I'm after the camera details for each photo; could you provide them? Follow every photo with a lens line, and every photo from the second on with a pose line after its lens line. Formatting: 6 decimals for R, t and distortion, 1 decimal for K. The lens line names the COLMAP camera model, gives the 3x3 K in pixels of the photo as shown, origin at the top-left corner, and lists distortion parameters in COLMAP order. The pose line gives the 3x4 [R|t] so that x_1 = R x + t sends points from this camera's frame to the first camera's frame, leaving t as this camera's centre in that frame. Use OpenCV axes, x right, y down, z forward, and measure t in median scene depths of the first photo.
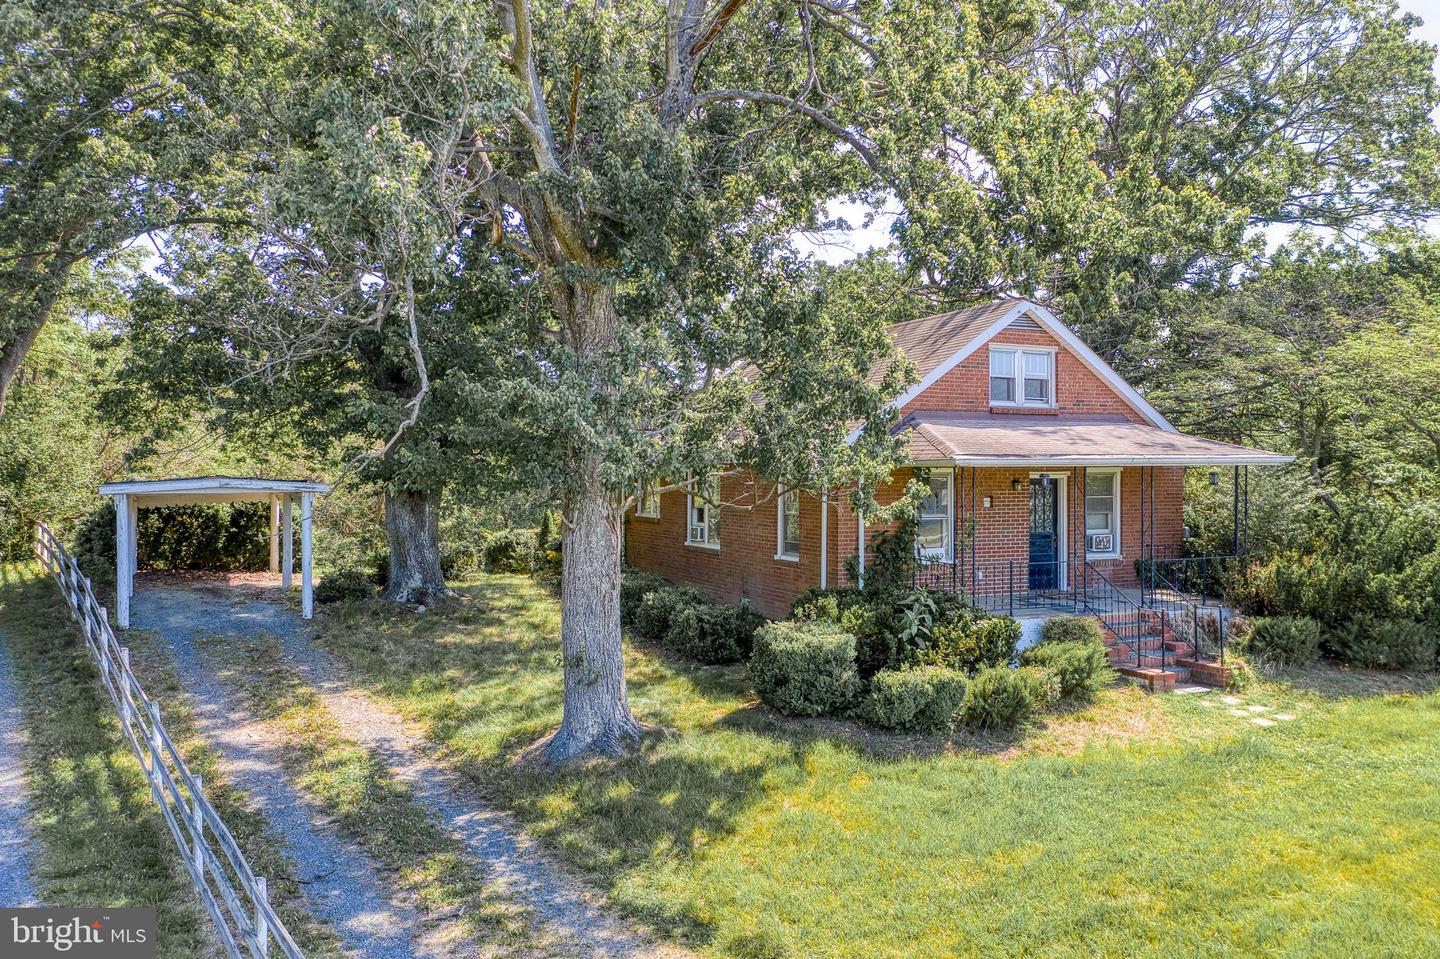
lens RADIAL K [[1096.4, 0, 718.1], [0, 1096.4, 477.5], [0, 0, 1]] dist [0.040896, -0.002440]
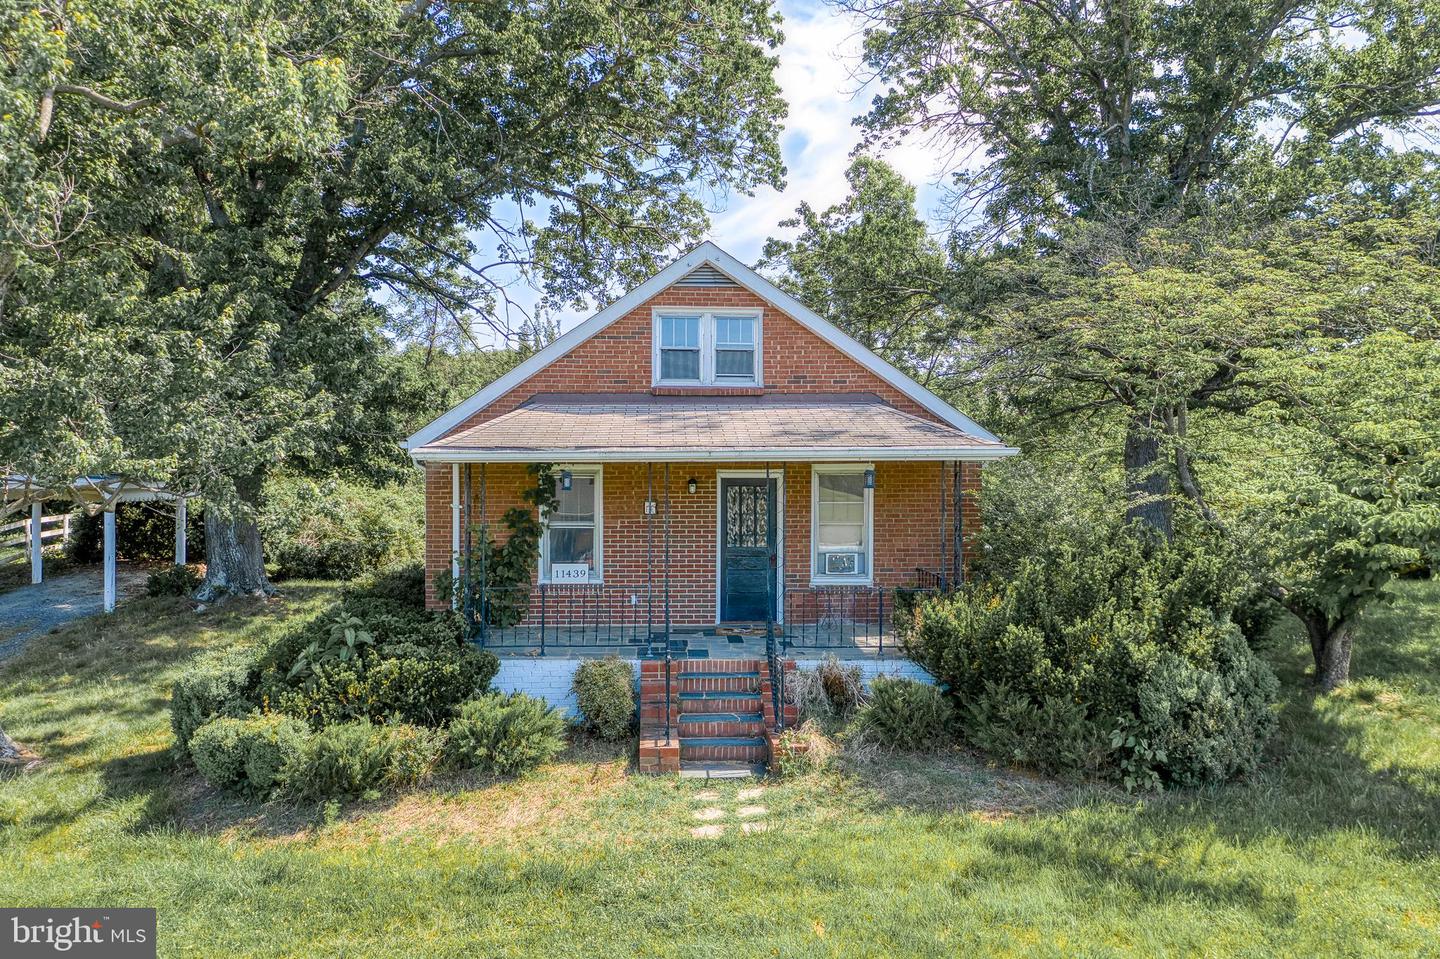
lens RADIAL K [[1096.4, 0, 720.9], [0, 1096.4, 474.4], [0, 0, 1]] dist [0.040896, -0.002440]
pose [[0.926911, 0.001897, -0.375277, 0.568939], [-0.000677, 0.999994, 0.003381, -0.003856], [0.375281, -0.002880, 0.926907, 0.277786]]
